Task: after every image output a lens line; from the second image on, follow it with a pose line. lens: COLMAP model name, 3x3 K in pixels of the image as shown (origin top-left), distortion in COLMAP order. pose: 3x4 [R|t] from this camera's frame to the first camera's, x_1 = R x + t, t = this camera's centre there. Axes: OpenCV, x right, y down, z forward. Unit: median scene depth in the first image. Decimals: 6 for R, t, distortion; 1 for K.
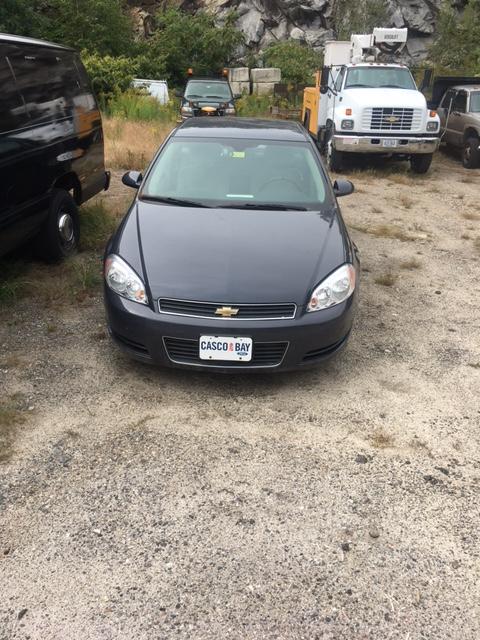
lens RADIAL K [[582.6, 0, 228.1], [0, 582.6, 321.3], [0, 0, 1]] dist [0.101942, -0.128475]
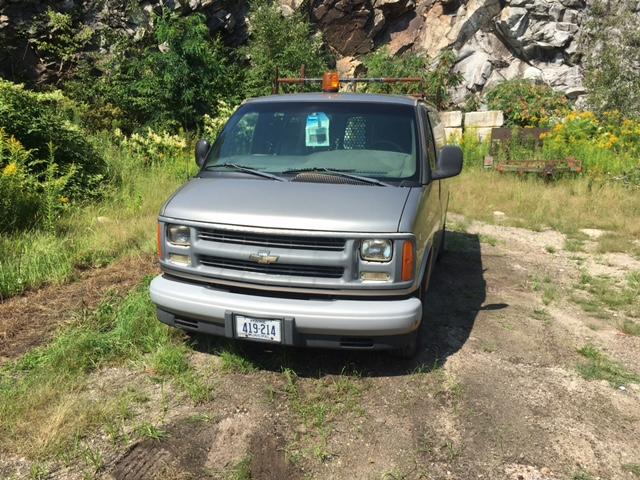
lens RADIAL K [[545.8, 0, 316.8], [0, 545.8, 237.6], [0, 0, 1]] dist [0.096048, -0.123830]
pose [[0.960494, 0.035732, -0.275999, 0.048390], [-0.088925, 0.979138, -0.182704, -0.085549], [0.263713, 0.200030, 0.943633, 0.223103]]
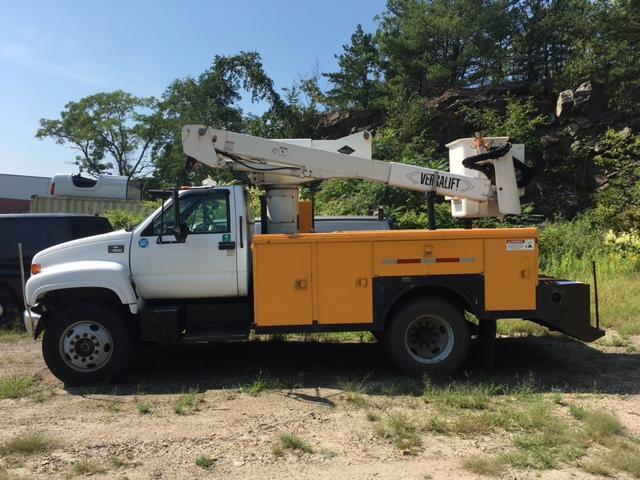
lens RADIAL K [[545.8, 0, 316.8], [0, 545.8, 237.6], [0, 0, 1]] dist [0.096048, -0.123830]
pose [[0.026203, -0.017634, -0.999501, 0.255794], [-0.362531, 0.931611, -0.025940, -0.134363], [0.931603, 0.363030, 0.018019, 0.356455]]
